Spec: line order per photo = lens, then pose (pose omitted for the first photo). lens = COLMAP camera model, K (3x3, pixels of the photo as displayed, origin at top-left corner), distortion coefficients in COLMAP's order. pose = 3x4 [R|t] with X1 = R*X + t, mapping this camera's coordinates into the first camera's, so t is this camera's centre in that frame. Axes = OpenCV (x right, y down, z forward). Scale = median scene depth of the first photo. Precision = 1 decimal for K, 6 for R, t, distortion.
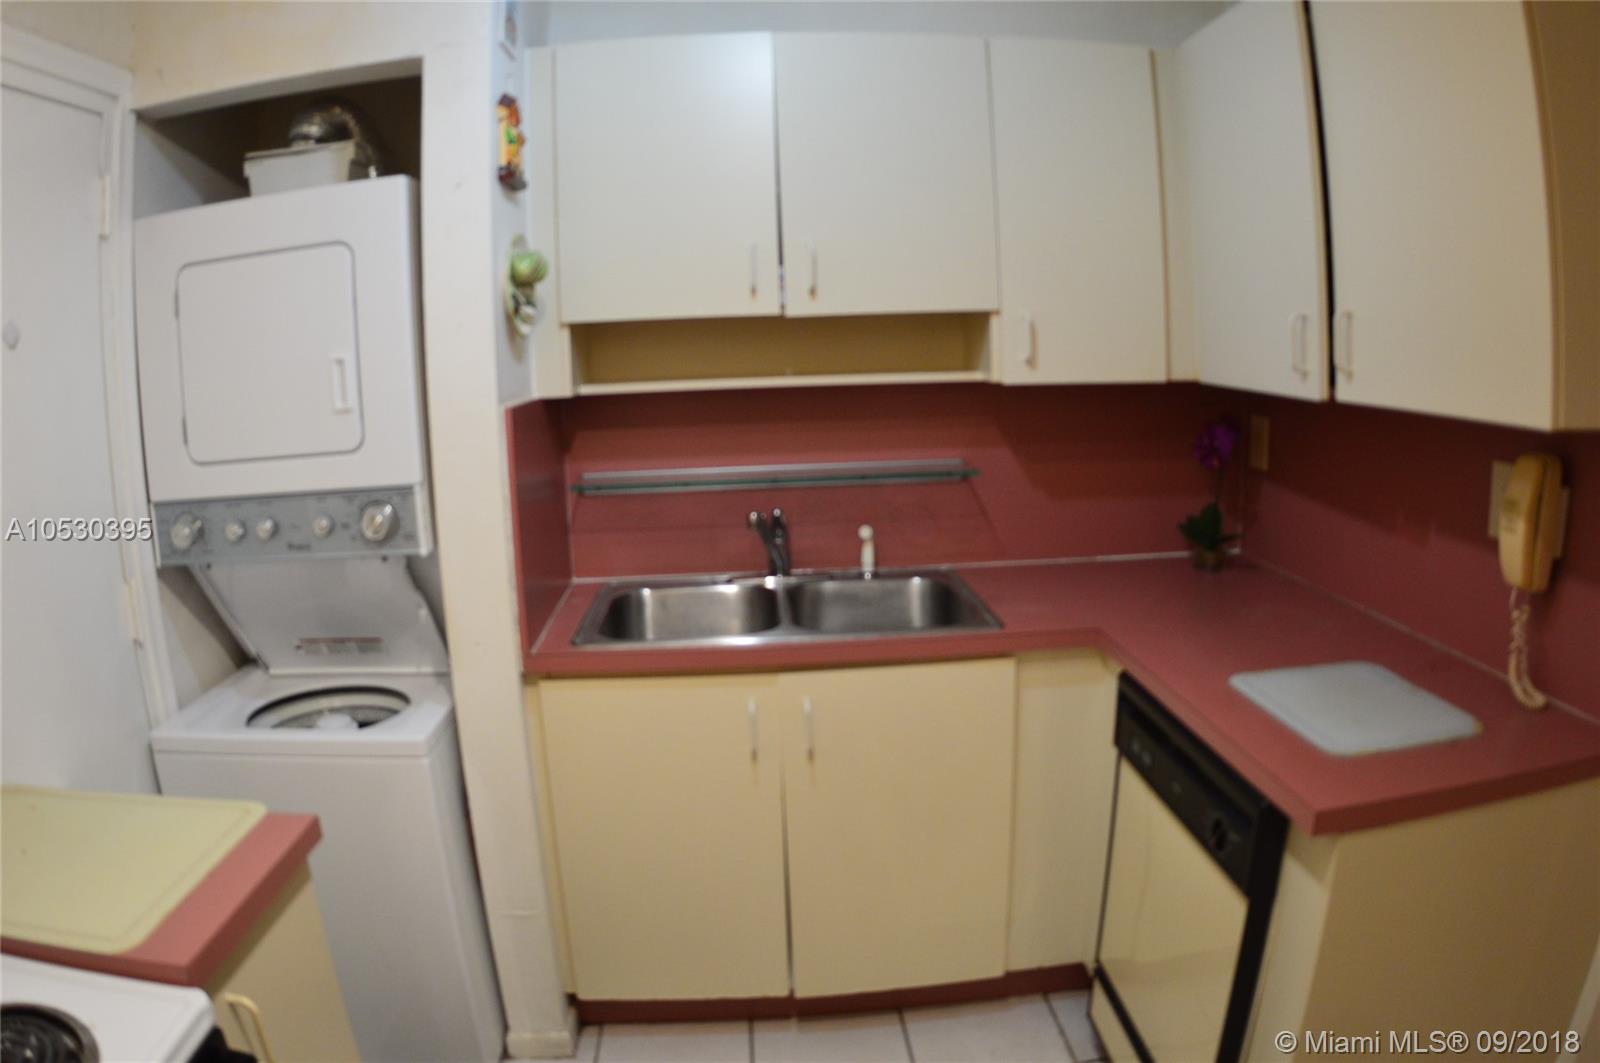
lens RADIAL K [[1082.4, 0, 803.1], [0, 1082.4, 531.8], [0, 0, 1]] dist [-0.326884, 0.102698]
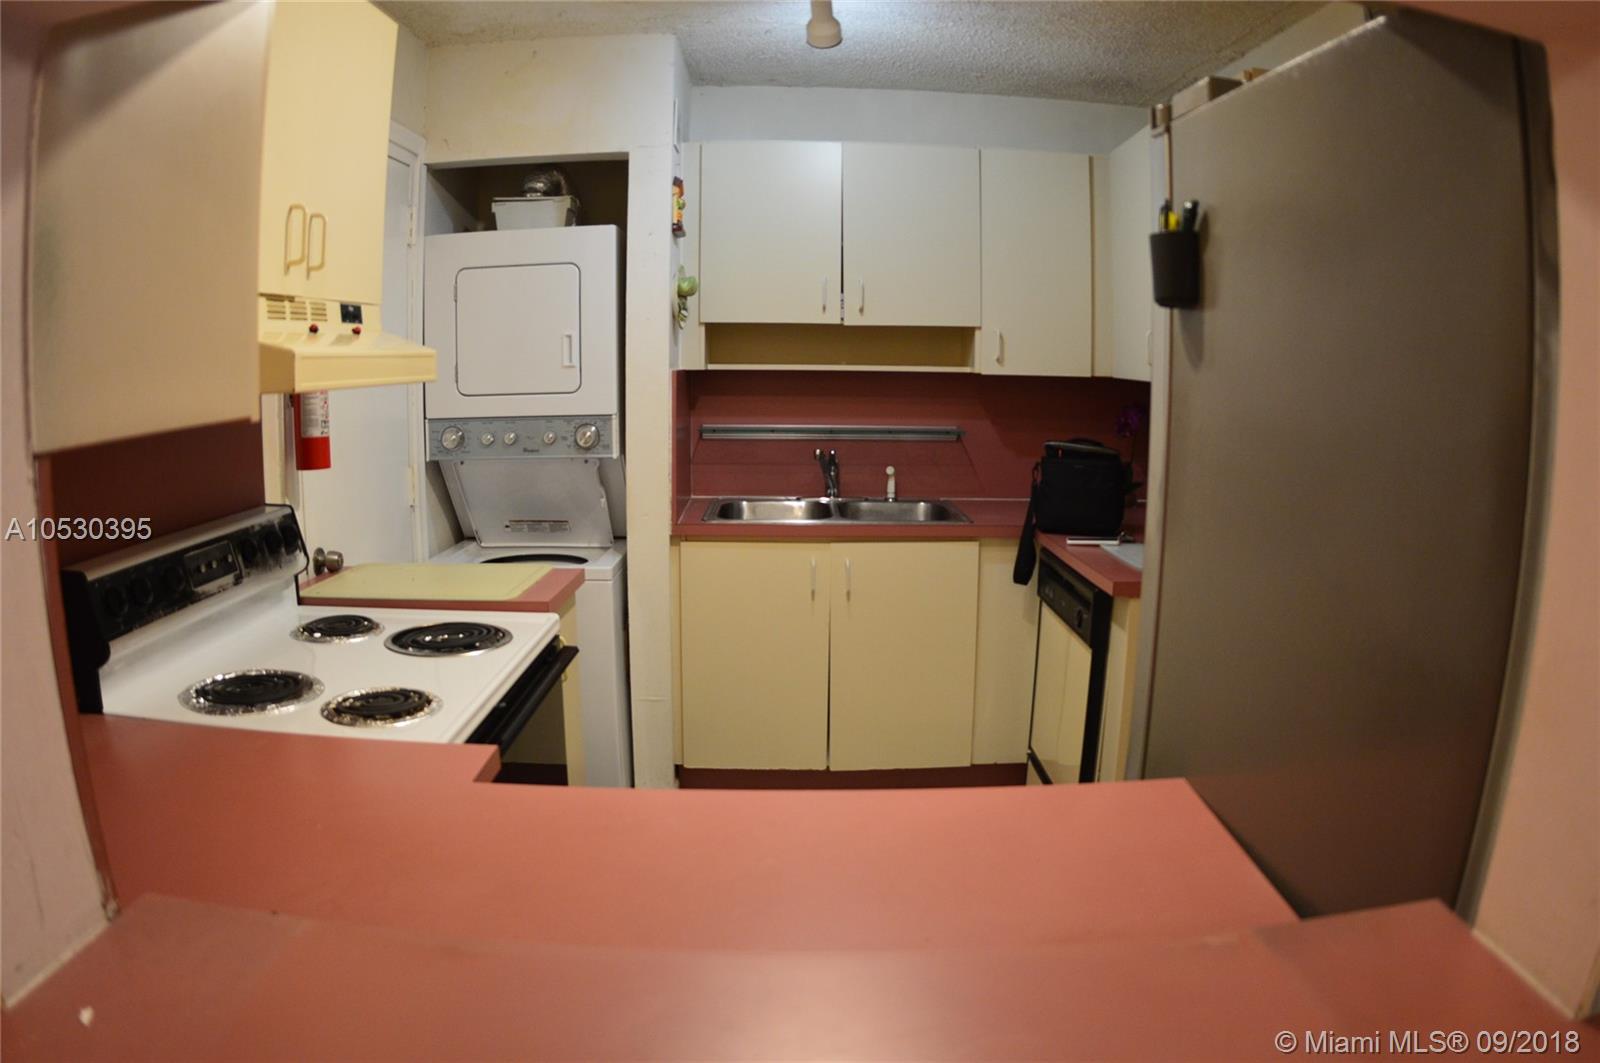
lens RADIAL K [[1082.4, 0, 797.0], [0, 1082.4, 533.5], [0, 0, 1]] dist [-0.326884, 0.102698]
pose [[0.998096, 0.044175, -0.043054, -0.003958], [-0.044976, 0.998829, -0.017816, 0.148802], [0.042216, 0.019718, 0.998914, -0.623478]]
